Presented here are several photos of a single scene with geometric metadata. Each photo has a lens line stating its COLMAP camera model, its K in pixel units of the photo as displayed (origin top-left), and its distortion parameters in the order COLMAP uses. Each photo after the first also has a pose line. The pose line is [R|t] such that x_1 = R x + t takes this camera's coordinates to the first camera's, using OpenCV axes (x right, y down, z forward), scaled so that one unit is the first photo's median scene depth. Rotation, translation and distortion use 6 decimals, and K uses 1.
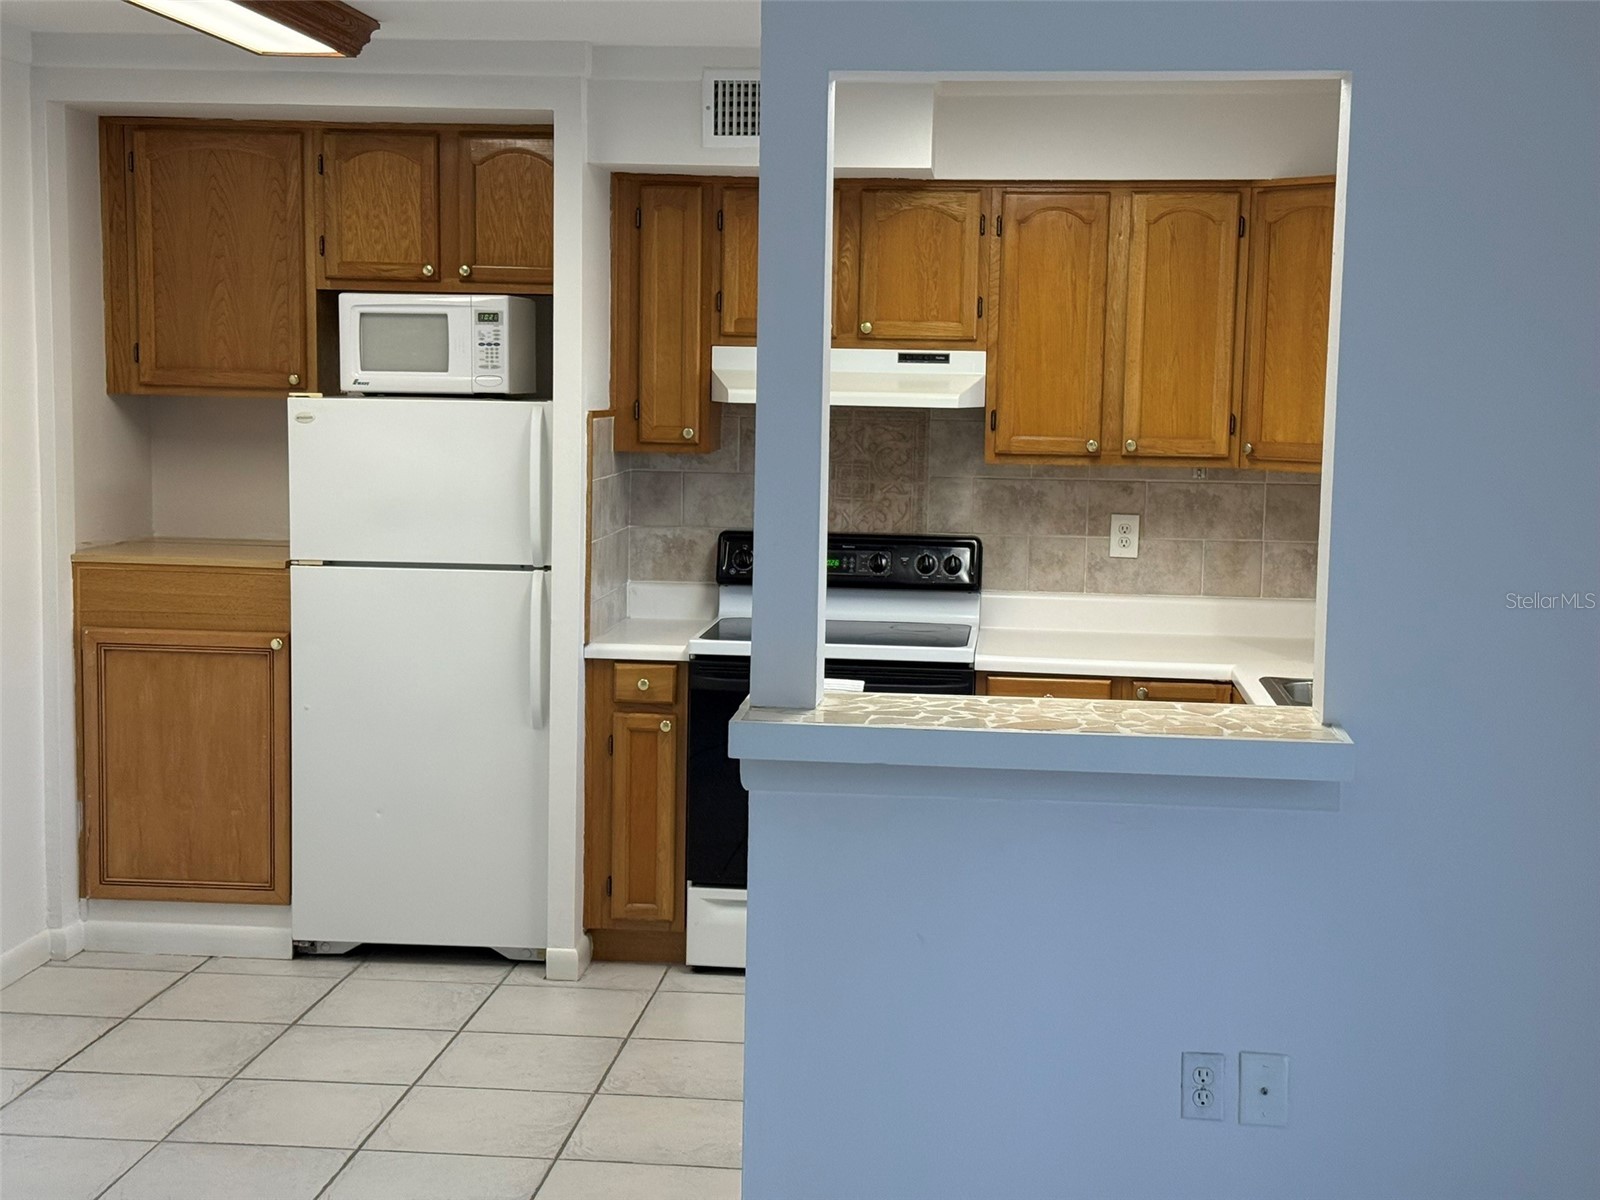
lens RADIAL K [[2237.9, 0, 795.9], [0, 2237.9, 604.2], [0, 0, 1]] dist [0.140432, 0.000000]
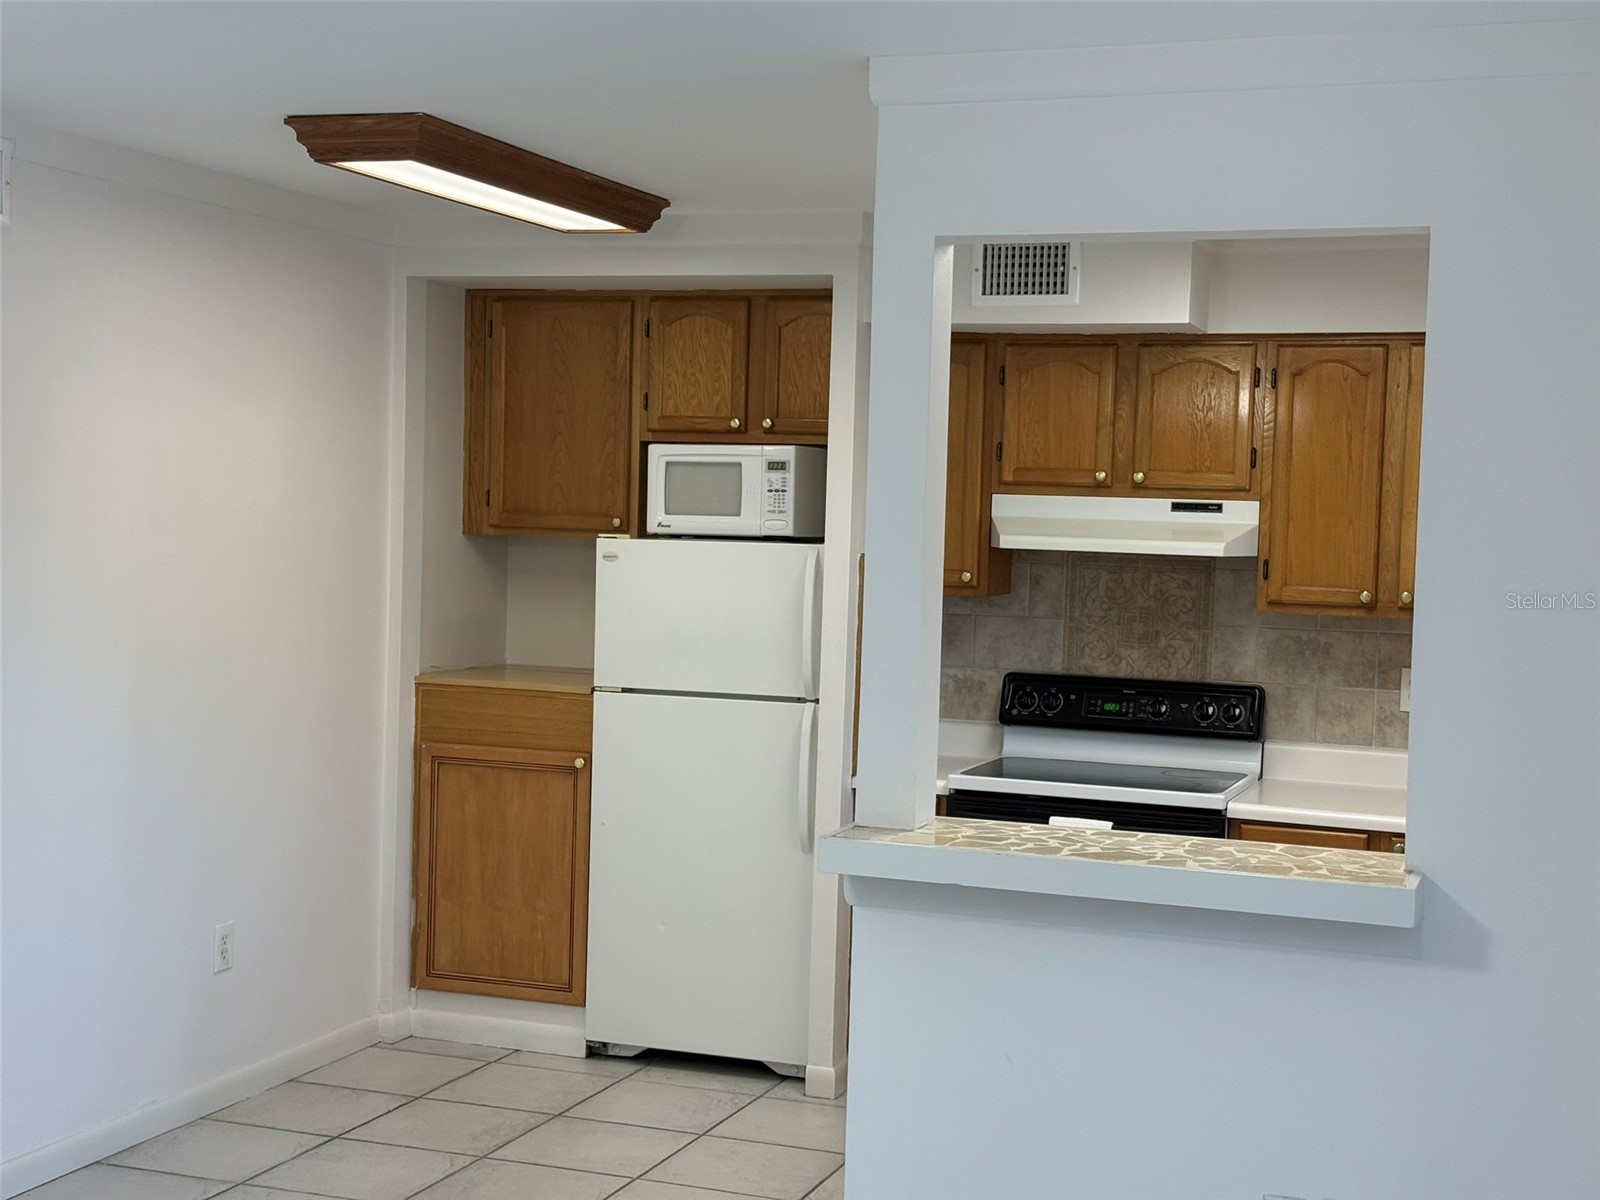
lens RADIAL K [[2237.9, 0, 784.4], [0, 2237.9, 611.1], [0, 0, 1]] dist [0.140432, 0.000000]
pose [[0.967533, 0.022777, -0.251715, 0.134830], [-0.039241, 0.997391, -0.060583, 0.006048], [0.249679, 0.068494, 0.965903, -0.026272]]
